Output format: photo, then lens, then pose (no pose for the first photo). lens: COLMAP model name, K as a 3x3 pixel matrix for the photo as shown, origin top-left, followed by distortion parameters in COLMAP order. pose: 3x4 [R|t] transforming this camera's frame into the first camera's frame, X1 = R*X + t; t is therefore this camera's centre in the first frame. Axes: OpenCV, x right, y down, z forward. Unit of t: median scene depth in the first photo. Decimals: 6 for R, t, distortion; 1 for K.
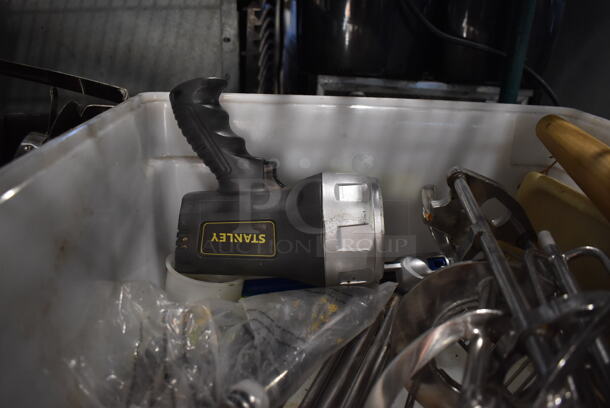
lens RADIAL K [[473.1, 0, 305.0], [0, 473.1, 204.0], [0, 0, 1]] dist [-0.102076, 0.001446]
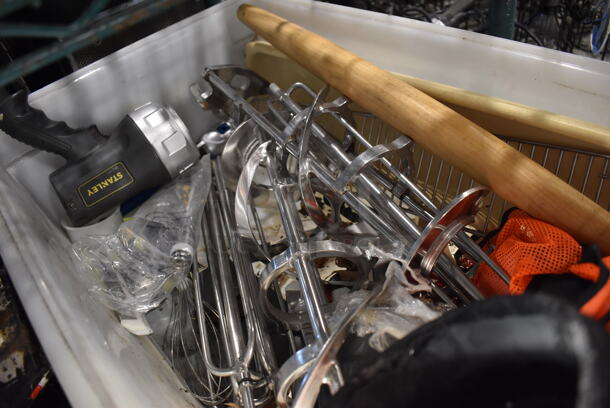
lens RADIAL K [[473.1, 0, 305.0], [0, 473.1, 204.0], [0, 0, 1]] dist [-0.102076, 0.001446]
pose [[0.766636, -0.547751, 0.335020, -0.181754], [0.424662, 0.823902, 0.375296, -0.151038], [-0.481592, -0.145445, 0.864242, -0.543696]]
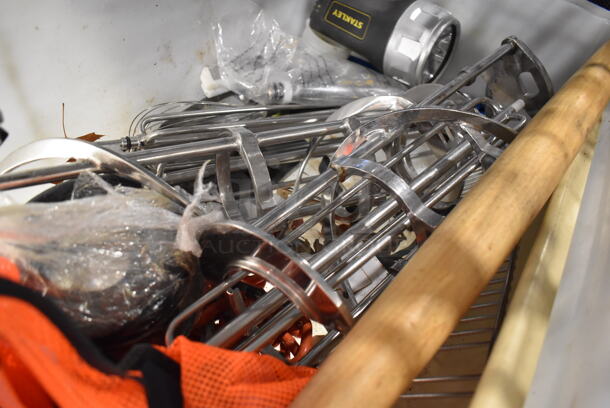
lens RADIAL K [[473.1, 0, 305.0], [0, 473.1, 204.0], [0, 0, 1]] dist [-0.102076, 0.001446]
pose [[0.770696, 0.530182, -0.353461, 0.576445], [-0.370940, 0.824325, 0.427659, -0.022585], [0.518104, -0.198482, 0.831970, -0.396497]]
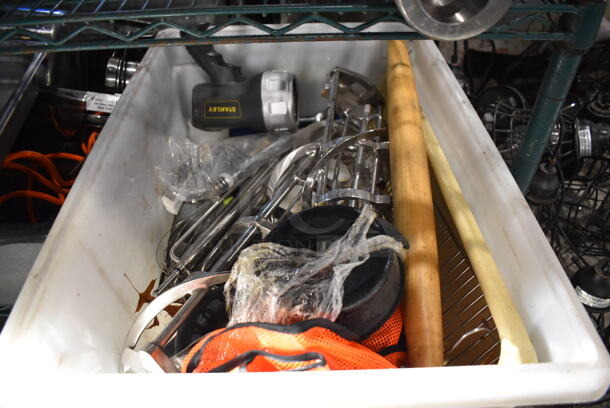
lens RADIAL K [[473.1, 0, 305.0], [0, 473.1, 204.0], [0, 0, 1]] dist [-0.102076, 0.001446]
pose [[0.997995, -0.018787, -0.060434, 0.315792], [0.038617, 0.937322, 0.346317, -0.224439], [0.050139, -0.347957, 0.936169, -0.967921]]
